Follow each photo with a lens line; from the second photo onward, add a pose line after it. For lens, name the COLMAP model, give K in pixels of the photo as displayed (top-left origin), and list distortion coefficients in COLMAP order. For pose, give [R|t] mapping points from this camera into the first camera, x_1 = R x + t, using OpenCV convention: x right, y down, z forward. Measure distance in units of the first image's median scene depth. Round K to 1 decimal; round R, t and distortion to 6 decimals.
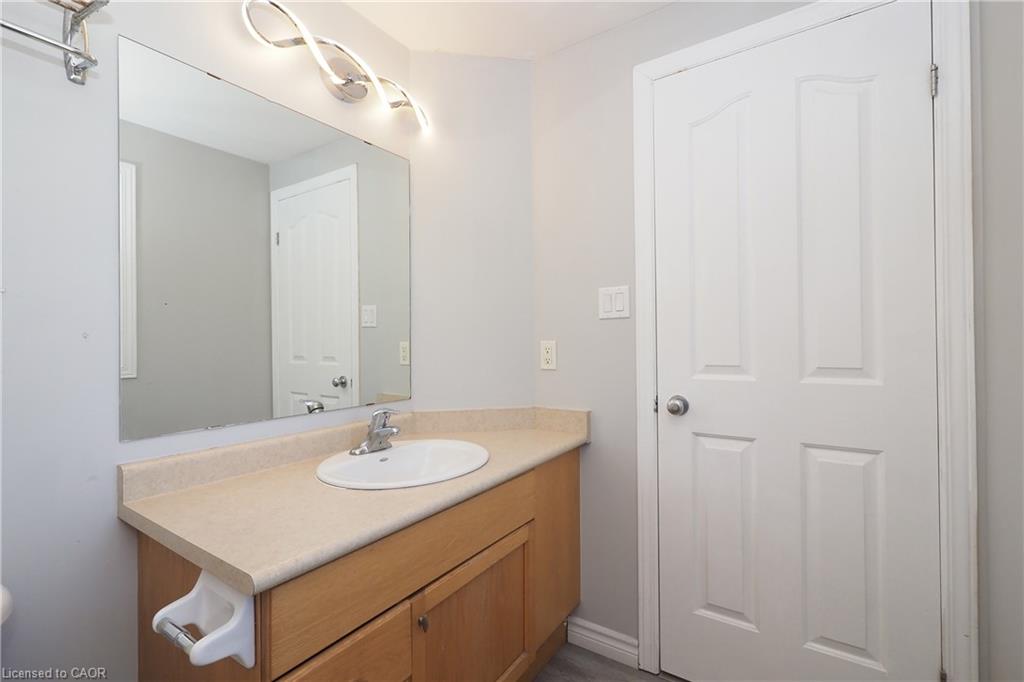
lens RADIAL K [[447.8, 0, 512.0], [0, 447.8, 341.0], [0, 0, 1]] dist [-0.000552, -0.000168]
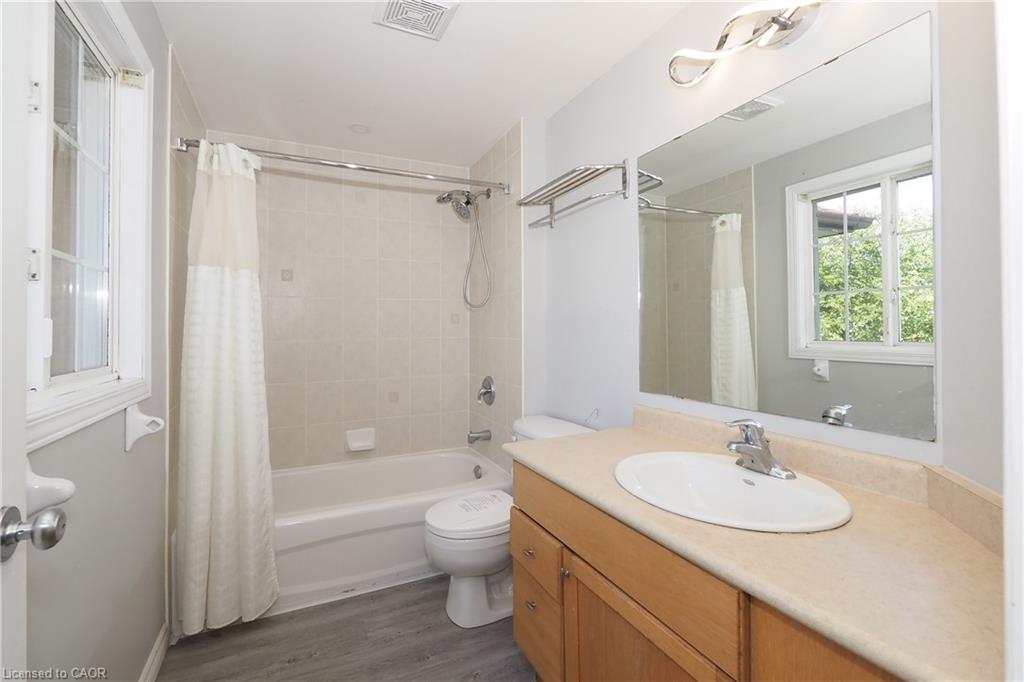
lens RADIAL K [[461.9, 0, 512.0], [0, 461.9, 341.0], [0, 0, 1]] dist [-0.001038, -0.000059]
pose [[-0.499147, 0.011863, -0.866436, 0.512591], [-0.016495, 0.999595, 0.023188, 0.002015], [0.866360, 0.025866, -0.498750, 0.843963]]
